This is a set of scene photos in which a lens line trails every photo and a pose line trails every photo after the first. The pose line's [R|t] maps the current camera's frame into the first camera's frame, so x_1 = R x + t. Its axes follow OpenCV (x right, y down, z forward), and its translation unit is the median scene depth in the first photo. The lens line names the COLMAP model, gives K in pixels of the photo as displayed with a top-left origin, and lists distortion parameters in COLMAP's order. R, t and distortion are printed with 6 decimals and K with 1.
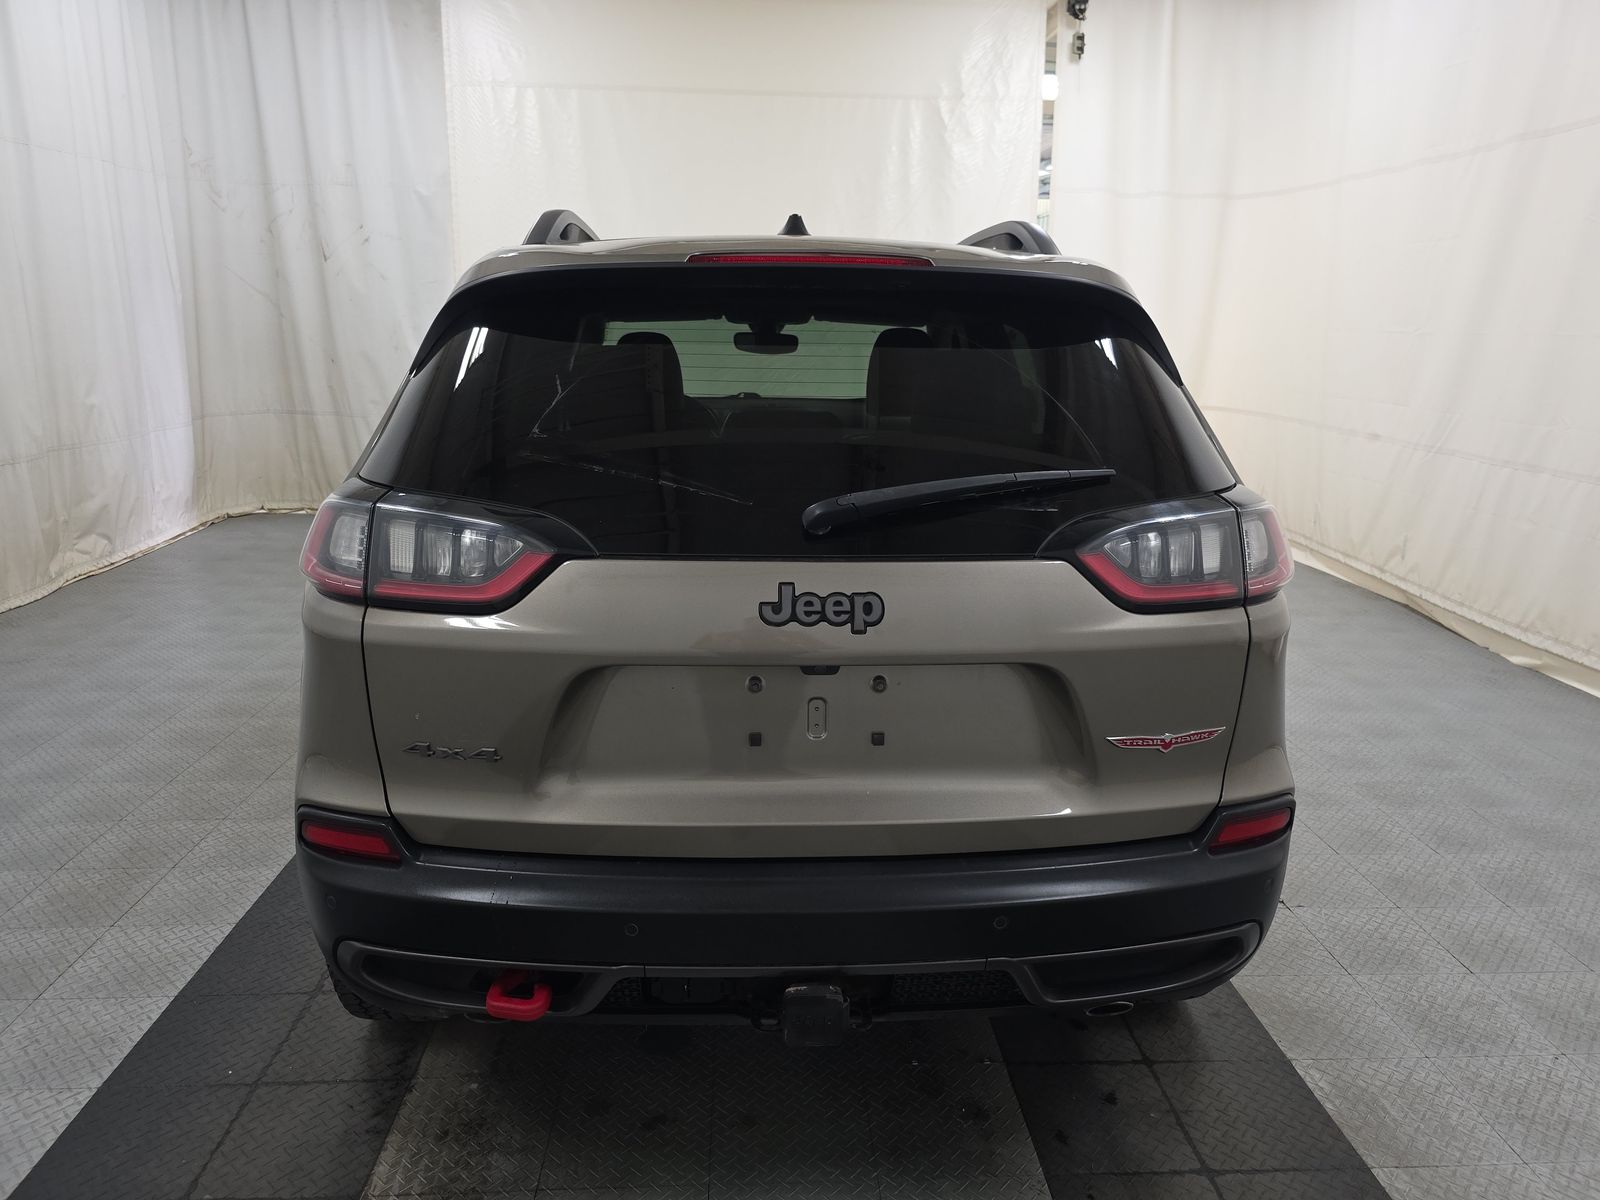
lens RADIAL K [[1090.3, 0, 781.0], [0, 1090.3, 602.0], [0, 0, 1]] dist [0.000334, 0.002661]
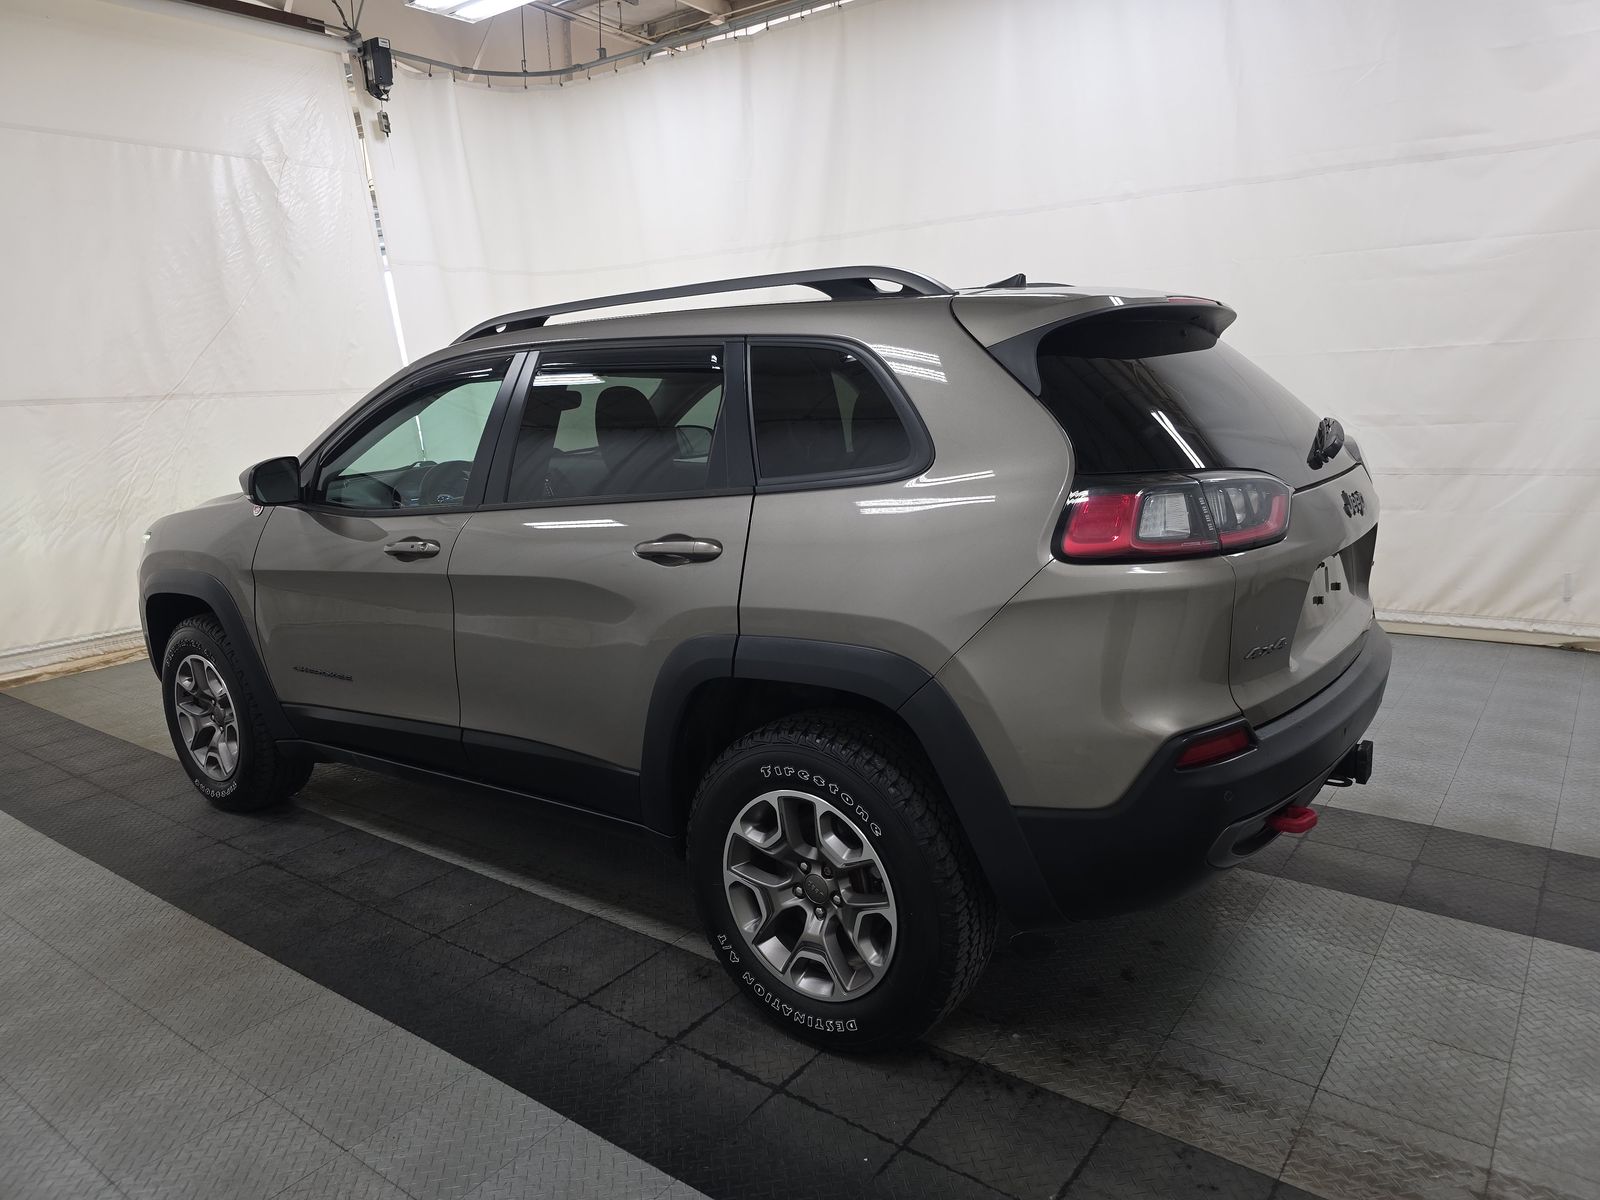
lens RADIAL K [[1090.3, 0, 781.0], [0, 1090.3, 602.0], [0, 0, 1]] dist [0.000334, 0.002661]
pose [[0.638580, -0.188363, 0.746147, -0.350527], [0.235241, 0.970950, 0.043786, -0.028140], [-0.732719, 0.147563, 0.664340, 0.107890]]
